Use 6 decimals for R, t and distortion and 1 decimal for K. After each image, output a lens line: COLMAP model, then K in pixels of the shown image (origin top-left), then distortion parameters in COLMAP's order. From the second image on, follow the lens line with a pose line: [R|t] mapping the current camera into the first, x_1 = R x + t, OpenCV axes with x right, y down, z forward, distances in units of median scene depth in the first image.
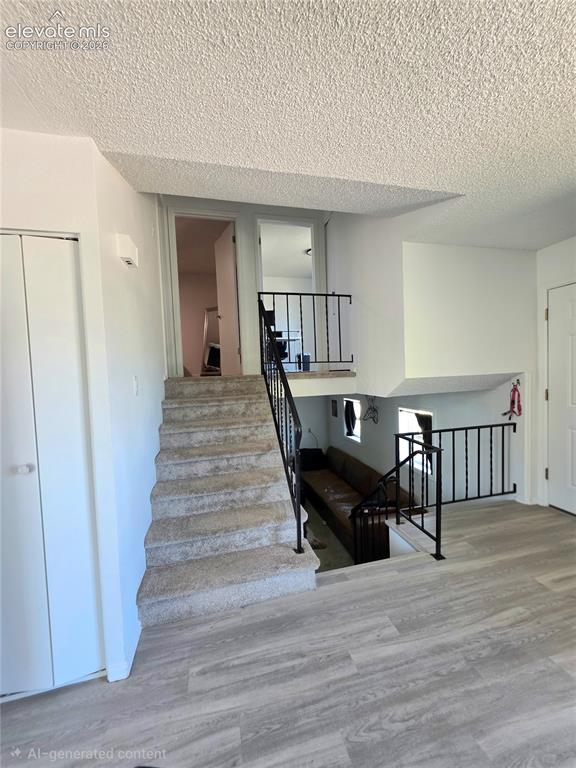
lens RADIAL K [[306.2, 0, 288.9], [0, 306.2, 386.5], [0, 0, 1]] dist [0.000594, -0.000195]
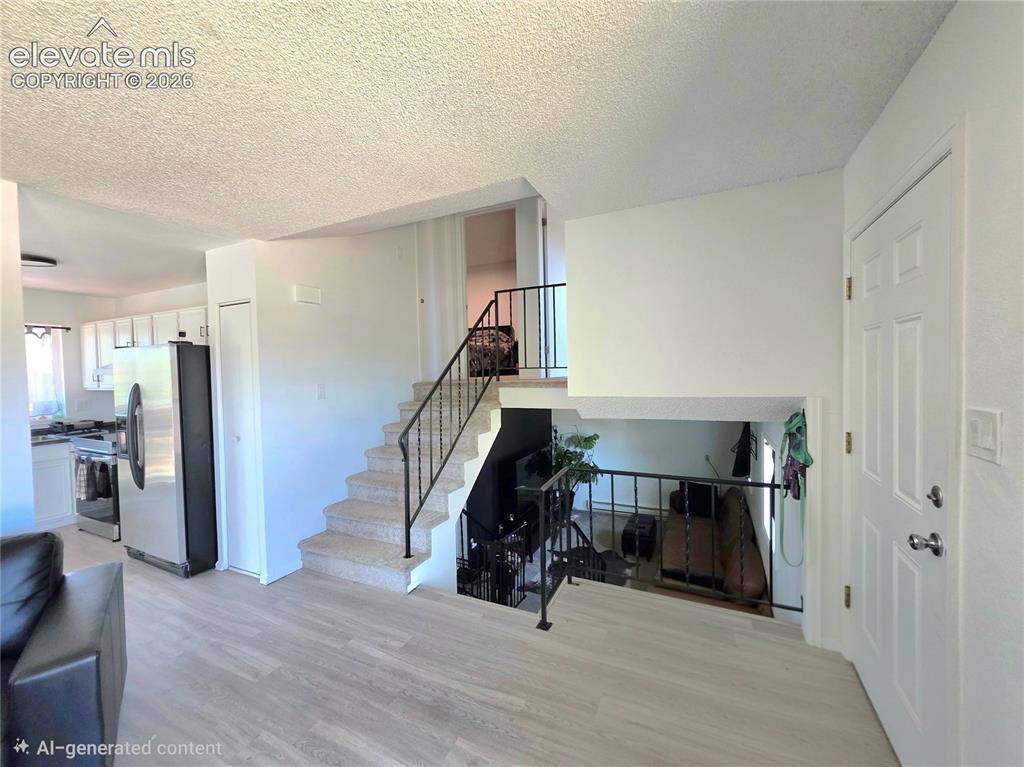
lens RADIAL K [[408.3, 0, 513.3], [0, 408.3, 383.4], [0, 0, 1]] dist [0.000594, -0.000195]
pose [[0.771146, 0.041433, -0.635309, 1.479338], [-0.036934, 0.999111, 0.020328, -0.119128], [0.635587, 0.007789, 0.771990, 0.186432]]
